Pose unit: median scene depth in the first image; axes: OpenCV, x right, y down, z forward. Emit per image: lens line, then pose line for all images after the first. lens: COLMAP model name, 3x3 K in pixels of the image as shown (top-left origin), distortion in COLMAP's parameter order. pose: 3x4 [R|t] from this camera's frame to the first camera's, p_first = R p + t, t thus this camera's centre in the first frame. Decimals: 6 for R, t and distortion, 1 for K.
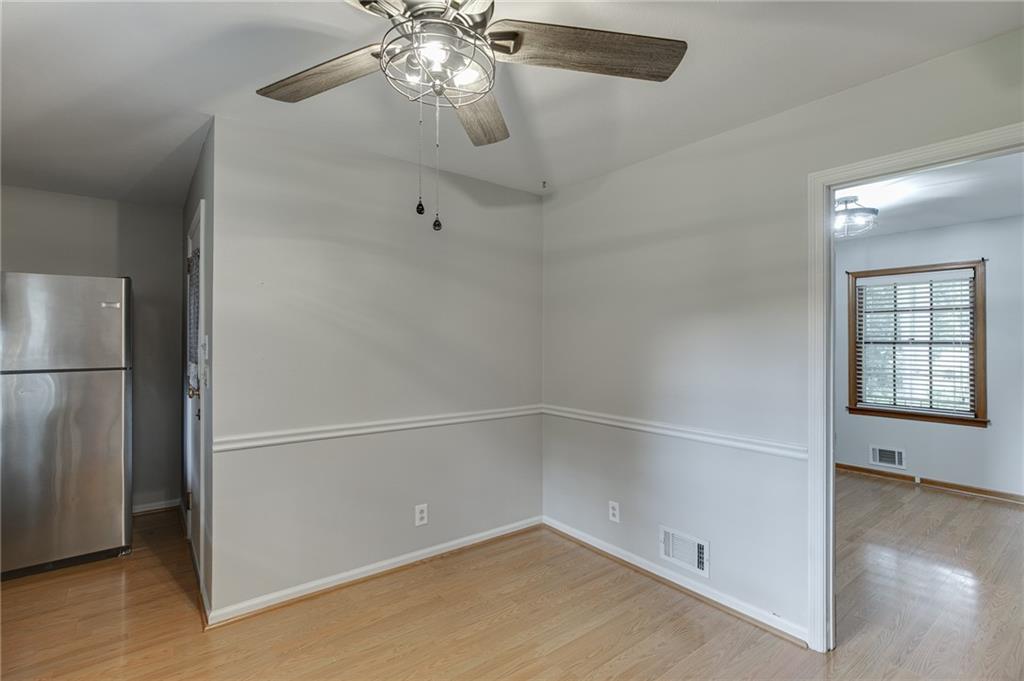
lens RADIAL K [[480.9, 0, 509.9], [0, 480.9, 338.0], [0, 0, 1]] dist [-0.004059, 0.000256]
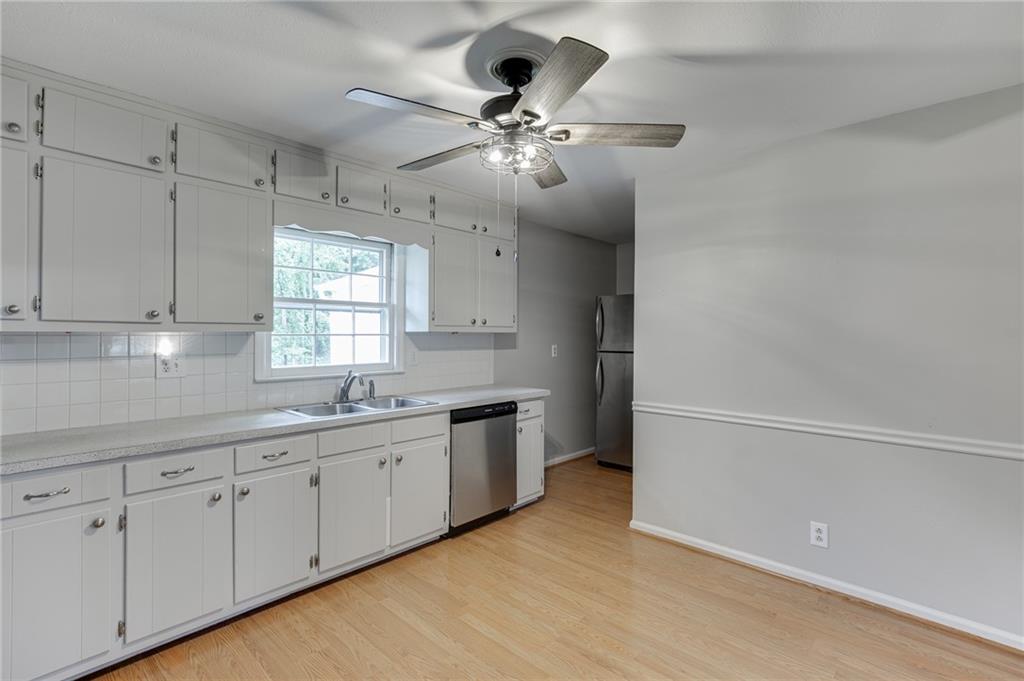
lens RADIAL K [[480.9, 0, 509.9], [0, 480.9, 338.0], [0, 0, 1]] dist [-0.004059, 0.000256]
pose [[0.156077, 0.010033, -0.987694, 0.593522], [0.002066, 0.999943, 0.010483, 0.002076], [0.987743, -0.003676, 0.156047, 0.319384]]
